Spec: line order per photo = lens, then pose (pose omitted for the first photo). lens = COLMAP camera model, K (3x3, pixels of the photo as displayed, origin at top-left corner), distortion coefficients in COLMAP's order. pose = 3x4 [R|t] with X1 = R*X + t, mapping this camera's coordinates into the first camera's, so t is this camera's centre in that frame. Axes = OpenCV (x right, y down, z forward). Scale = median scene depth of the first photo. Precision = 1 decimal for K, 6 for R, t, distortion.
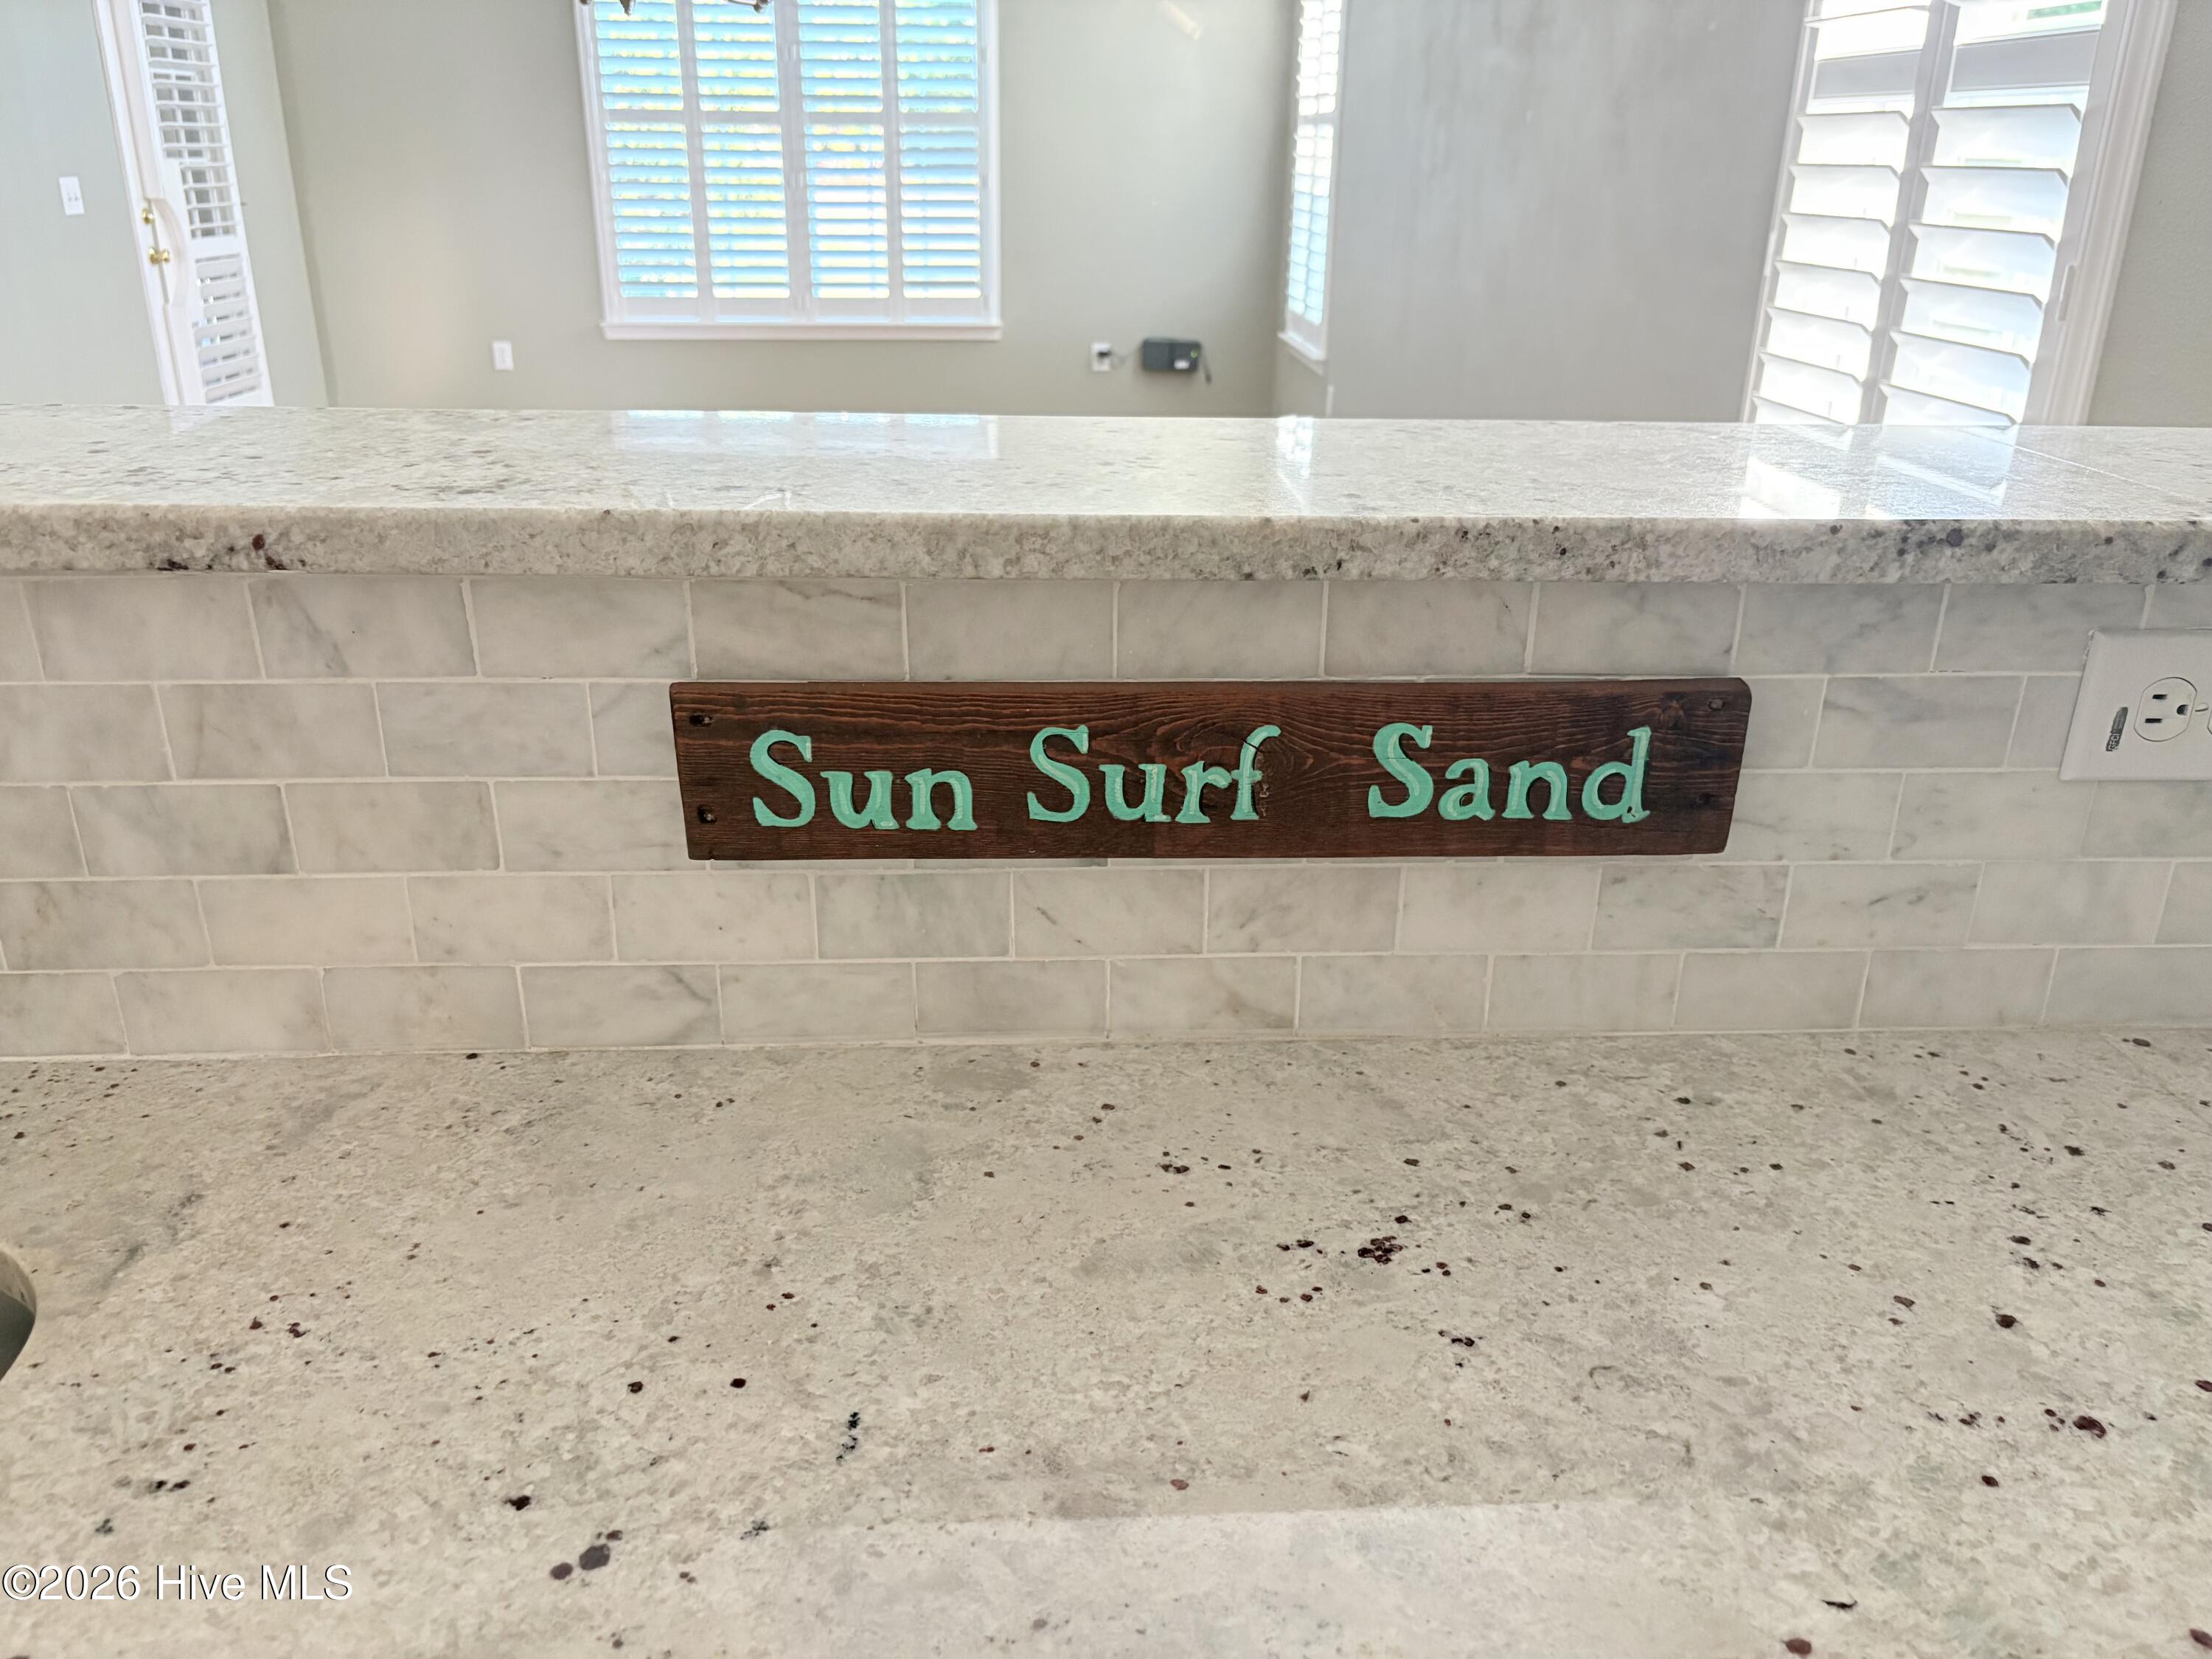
lens RADIAL K [[1679.9, 0, 1105.3], [0, 1679.9, 833.2], [0, 0, 1]] dist [0.047886, -0.047782]
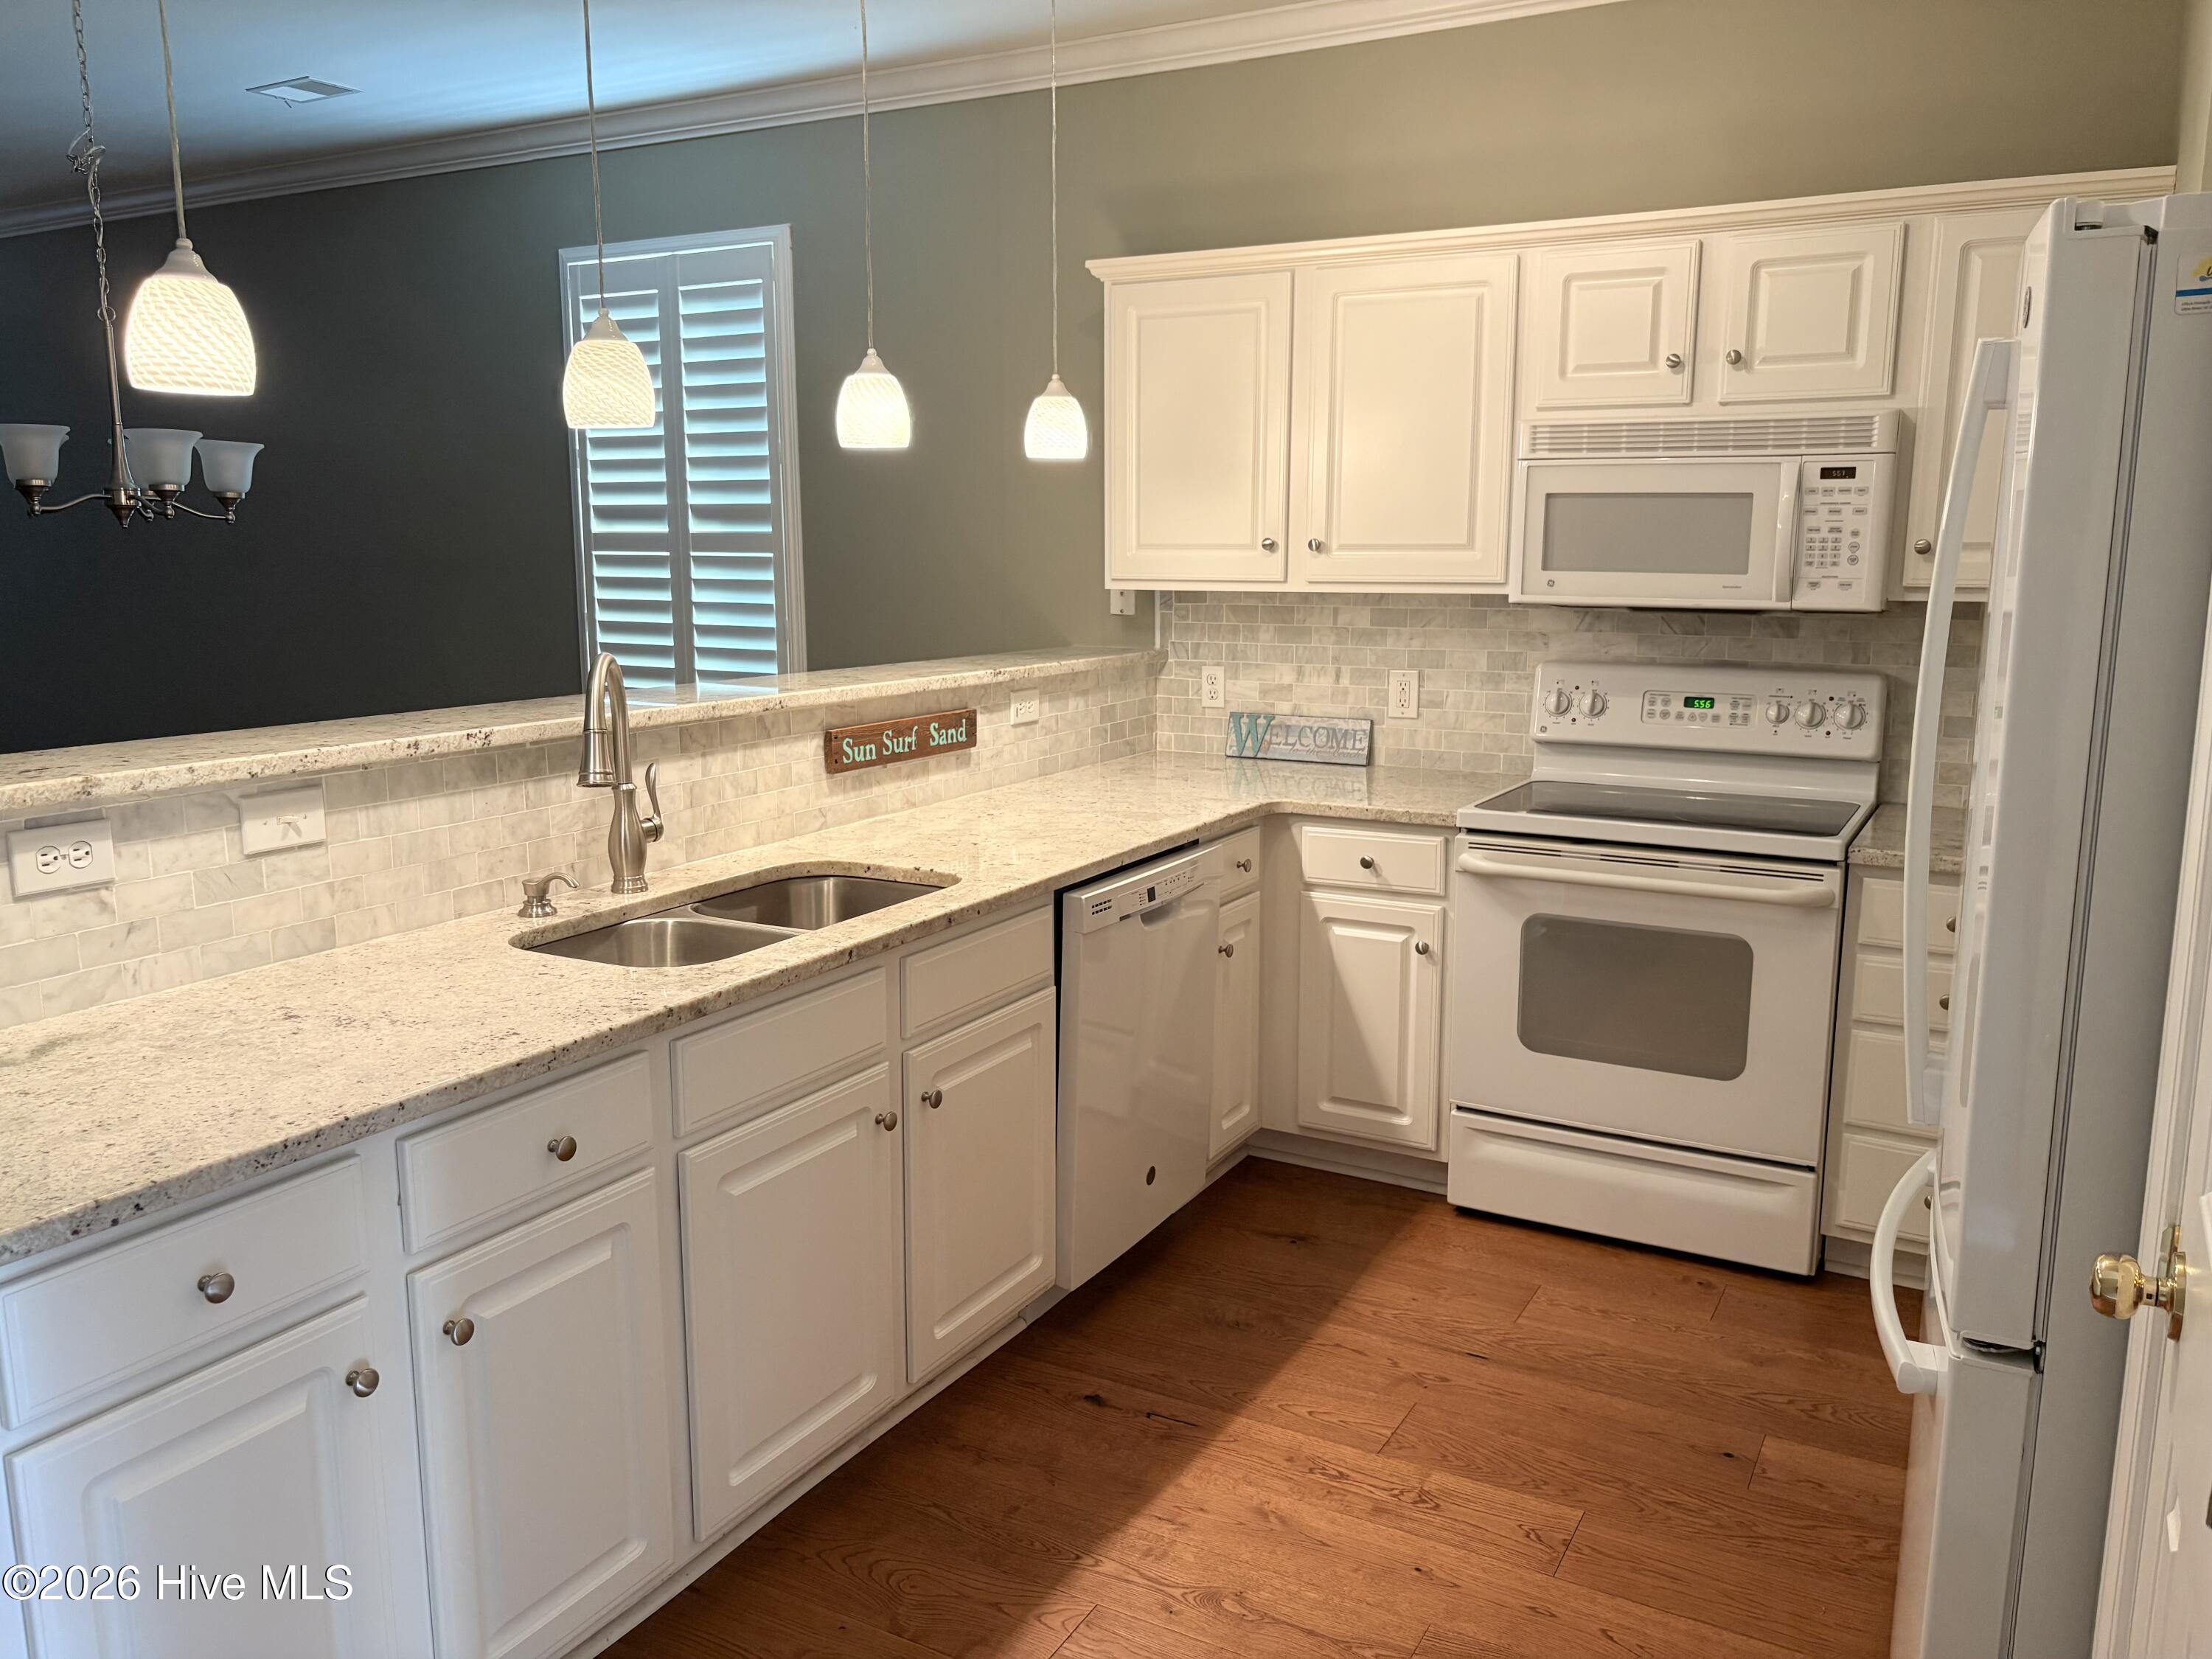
lens RADIAL K [[1679.9, 0, 1099.8], [0, 1679.9, 829.7], [0, 0, 1]] dist [0.047886, -0.047782]
pose [[0.532101, -0.157134, 0.831972, -3.265133], [0.318205, 0.947705, -0.024522, 0.442035], [-0.784611, 0.277786, 0.554275, -1.695286]]
